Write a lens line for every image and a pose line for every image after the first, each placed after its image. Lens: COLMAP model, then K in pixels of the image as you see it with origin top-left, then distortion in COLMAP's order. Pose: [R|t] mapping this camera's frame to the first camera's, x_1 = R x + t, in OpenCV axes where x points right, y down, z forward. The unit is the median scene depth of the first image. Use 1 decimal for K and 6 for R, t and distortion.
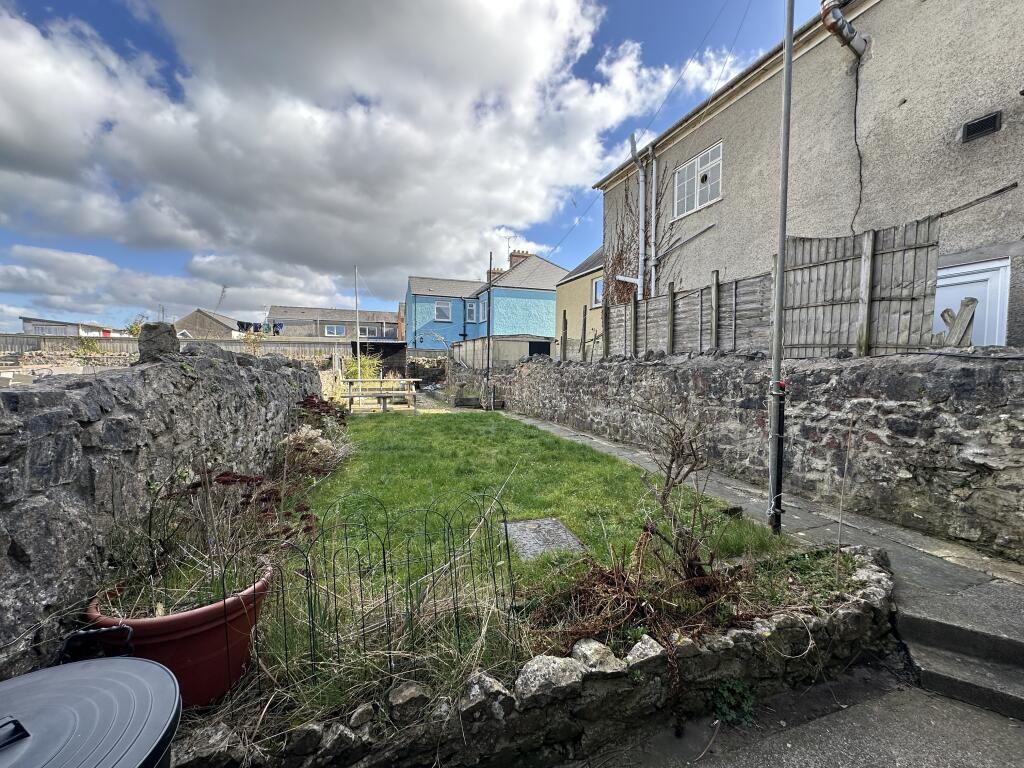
lens RADIAL K [[397.3, 0, 504.8], [0, 397.3, 379.7], [0, 0, 1]] dist [-0.001859, -0.000775]
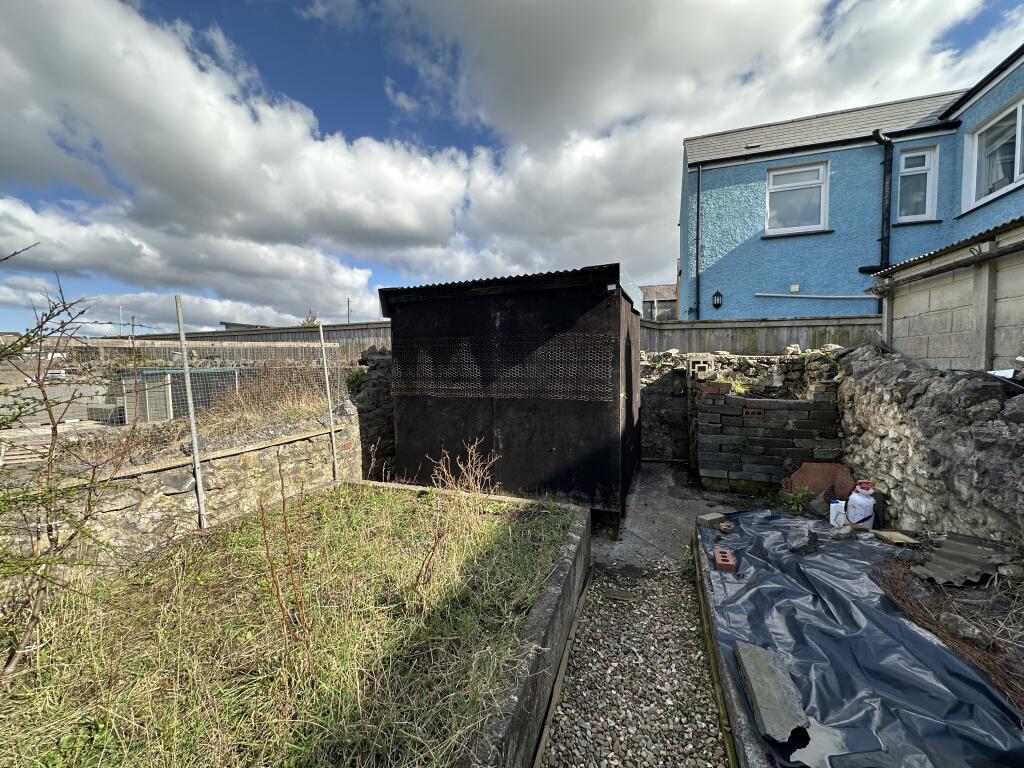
lens RADIAL K [[397.3, 0, 524.8], [0, 397.3, 386.5], [0, 0, 1]] dist [-0.001859, -0.000775]
pose [[0.778689, 0.017279, -0.627172, -0.124241], [-0.010348, 0.999838, 0.014699, -0.031210], [0.627324, -0.004956, 0.778742, 0.628681]]
